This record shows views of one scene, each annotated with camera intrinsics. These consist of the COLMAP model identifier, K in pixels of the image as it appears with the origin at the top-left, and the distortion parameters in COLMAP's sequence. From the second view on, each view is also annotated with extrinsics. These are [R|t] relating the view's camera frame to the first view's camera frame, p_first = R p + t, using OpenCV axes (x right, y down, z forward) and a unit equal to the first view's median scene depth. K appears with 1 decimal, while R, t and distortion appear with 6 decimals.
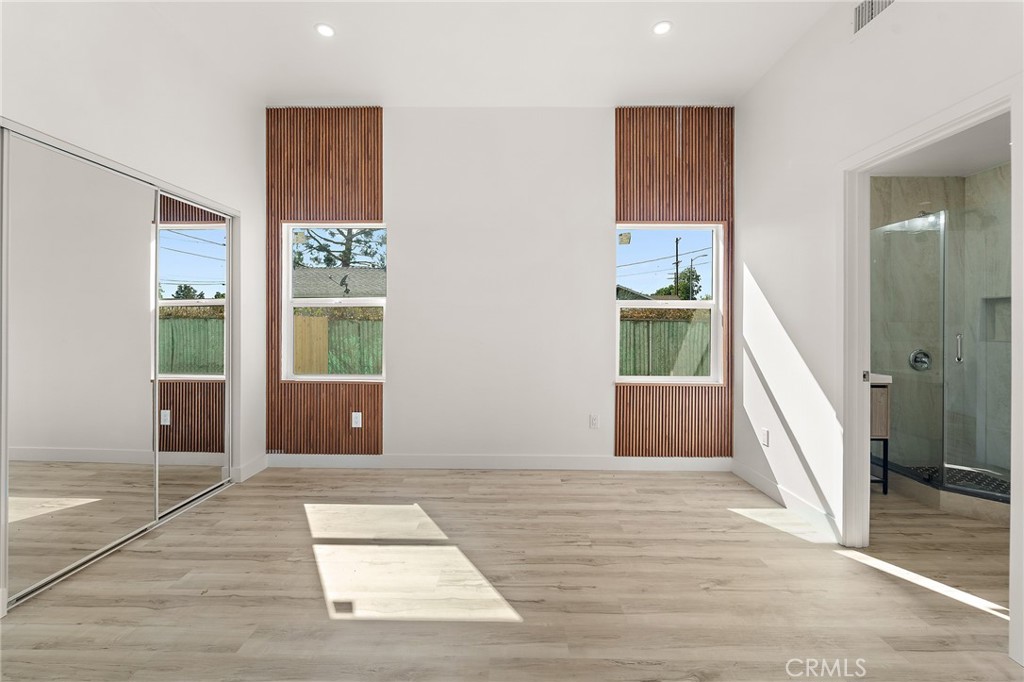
lens RADIAL K [[419.6, 0, 508.6], [0, 419.6, 322.5], [0, 0, 1]] dist [-0.000178, -0.000284]
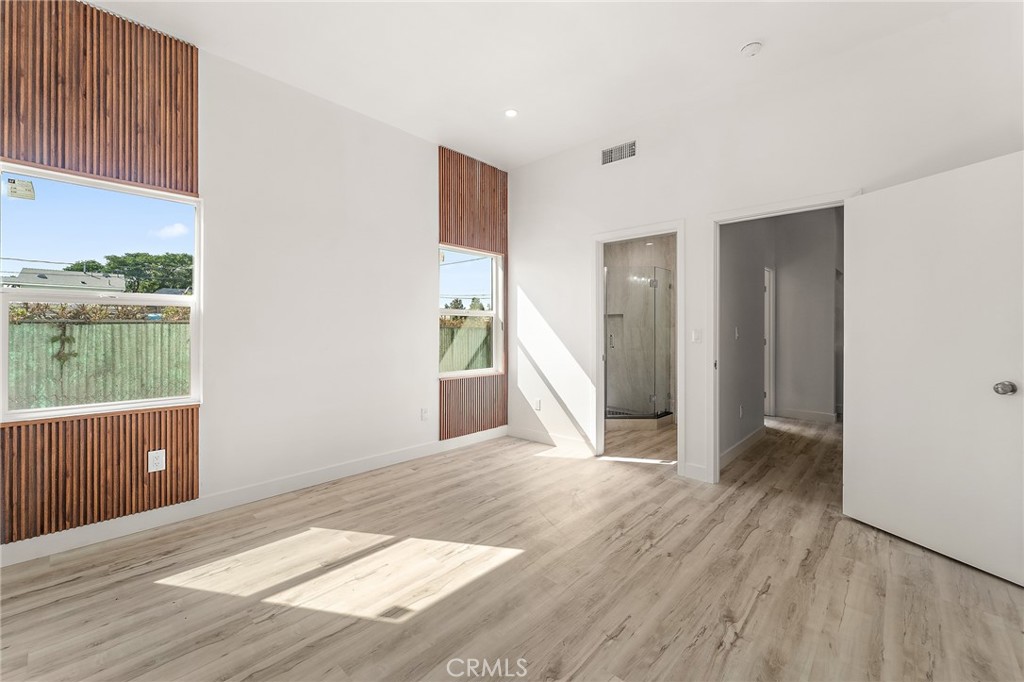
lens RADIAL K [[417.0, 0, 502.8], [0, 417.0, 328.6], [0, 0, 1]] dist [-0.002565, -0.000365]
pose [[0.683853, -0.001464, 0.729619, -0.525544], [0.003086, 0.999995, -0.000886, 0.005678], [-0.729614, 0.002857, 0.683854, 0.075427]]
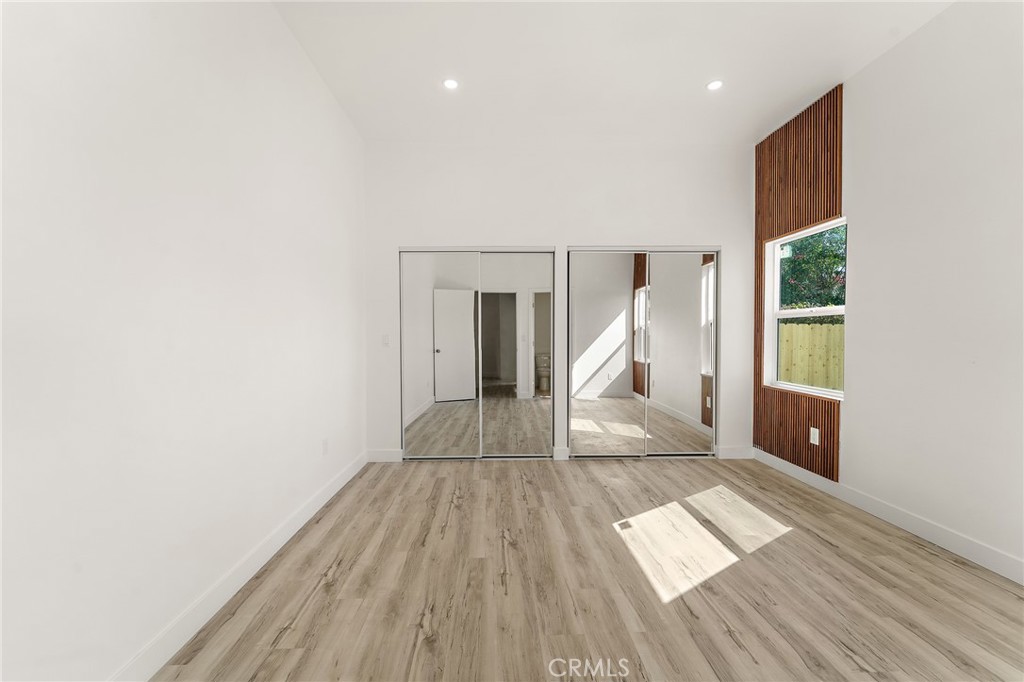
lens RADIAL K [[415.7, 0, 508.9], [0, 415.7, 334.5], [0, 0, 1]] dist [-0.000165, -0.000897]
pose [[0.047344, -0.006653, -0.998857, 0.585958], [0.001444, 0.999977, -0.006592, 0.012072], [0.998878, -0.001131, 0.047352, 0.304369]]
